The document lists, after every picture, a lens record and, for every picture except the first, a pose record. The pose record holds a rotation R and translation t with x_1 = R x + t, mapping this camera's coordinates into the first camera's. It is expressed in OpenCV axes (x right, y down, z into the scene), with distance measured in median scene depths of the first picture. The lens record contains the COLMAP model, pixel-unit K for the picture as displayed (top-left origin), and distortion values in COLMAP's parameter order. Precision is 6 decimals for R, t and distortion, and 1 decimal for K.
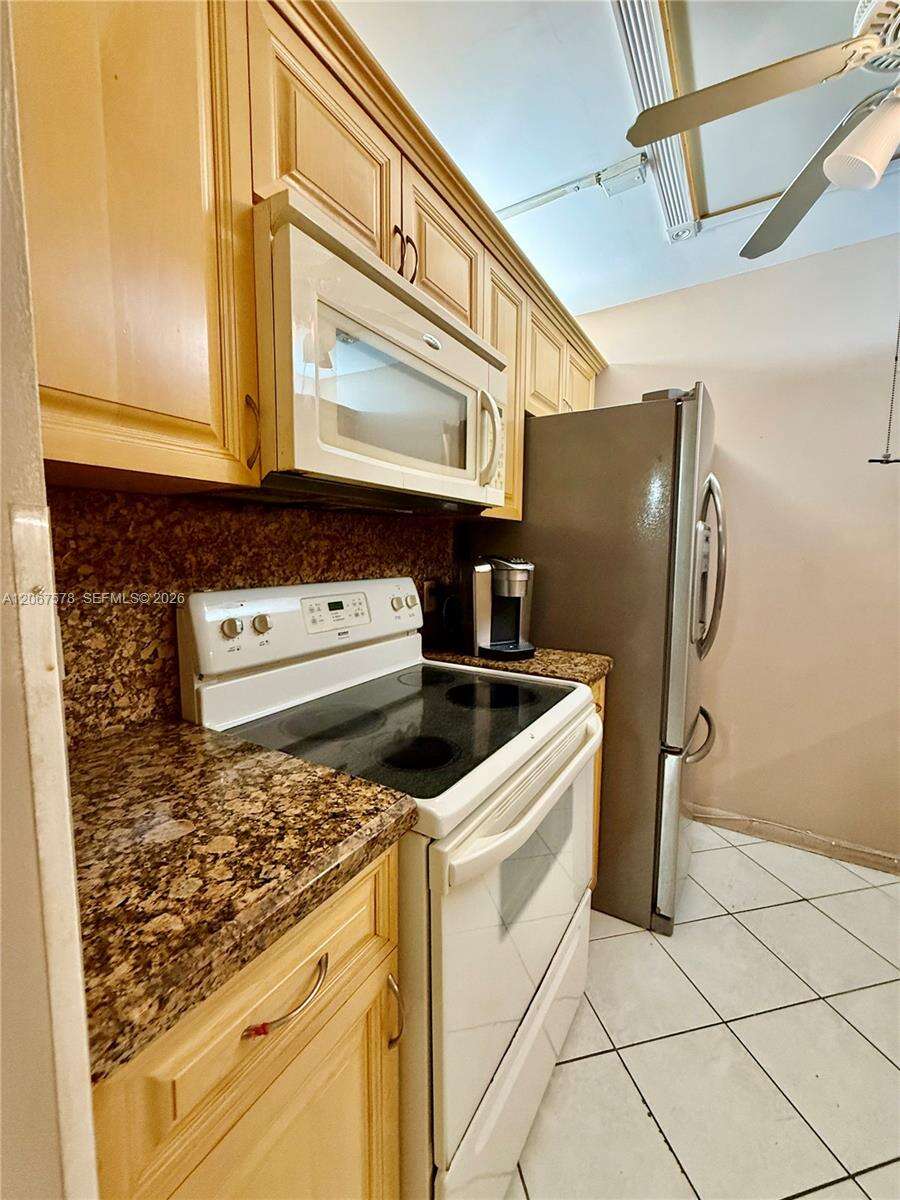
lens RADIAL K [[479.2, 0, 444.7], [0, 479.2, 595.2], [0, 0, 1]] dist [-0.001319, -0.000130]
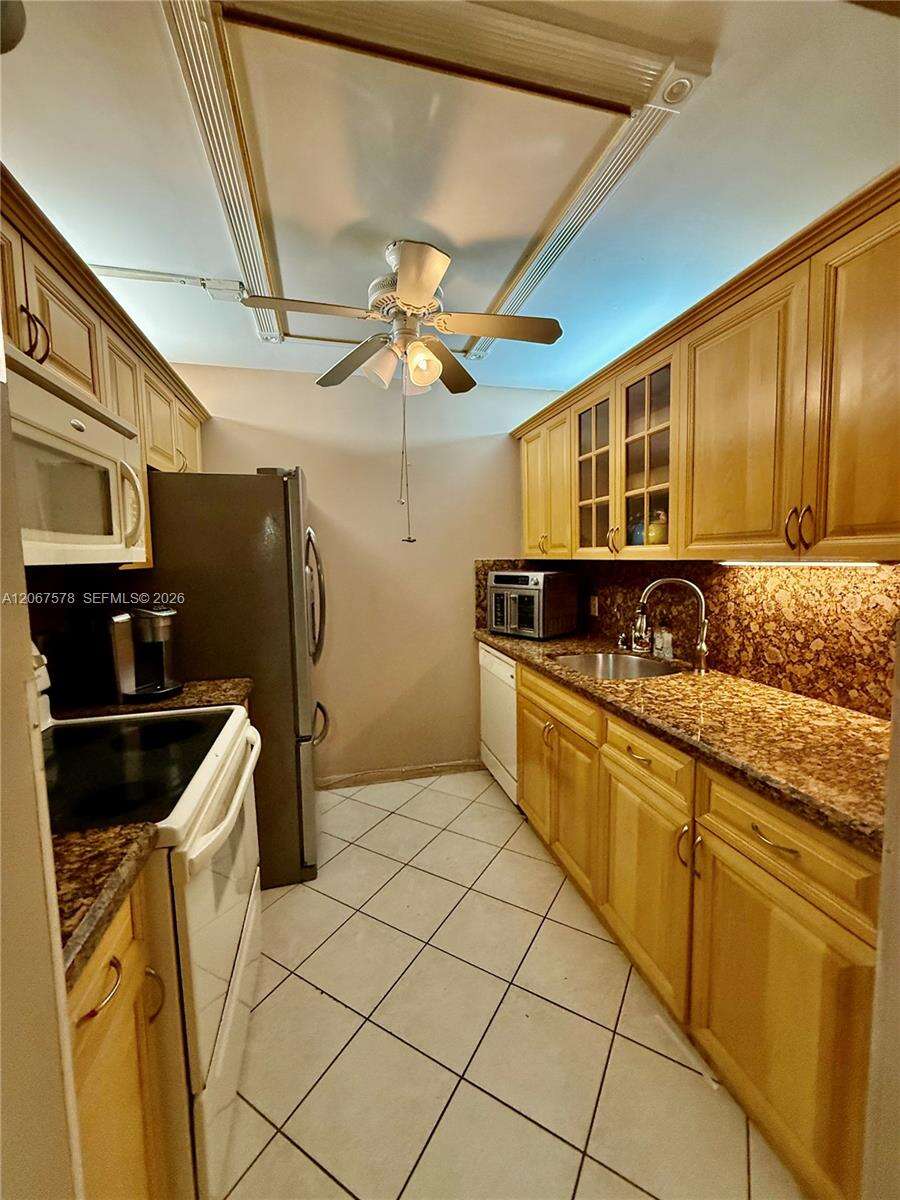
lens RADIAL K [[479.2, 0, 450.4], [0, 479.2, 594.3], [0, 0, 1]] dist [-0.001319, -0.000130]
pose [[0.684265, -0.077404, 0.725114, -0.180795], [0.089330, 0.995759, 0.021997, -0.067733], [-0.723741, 0.049723, 0.688278, -0.227860]]
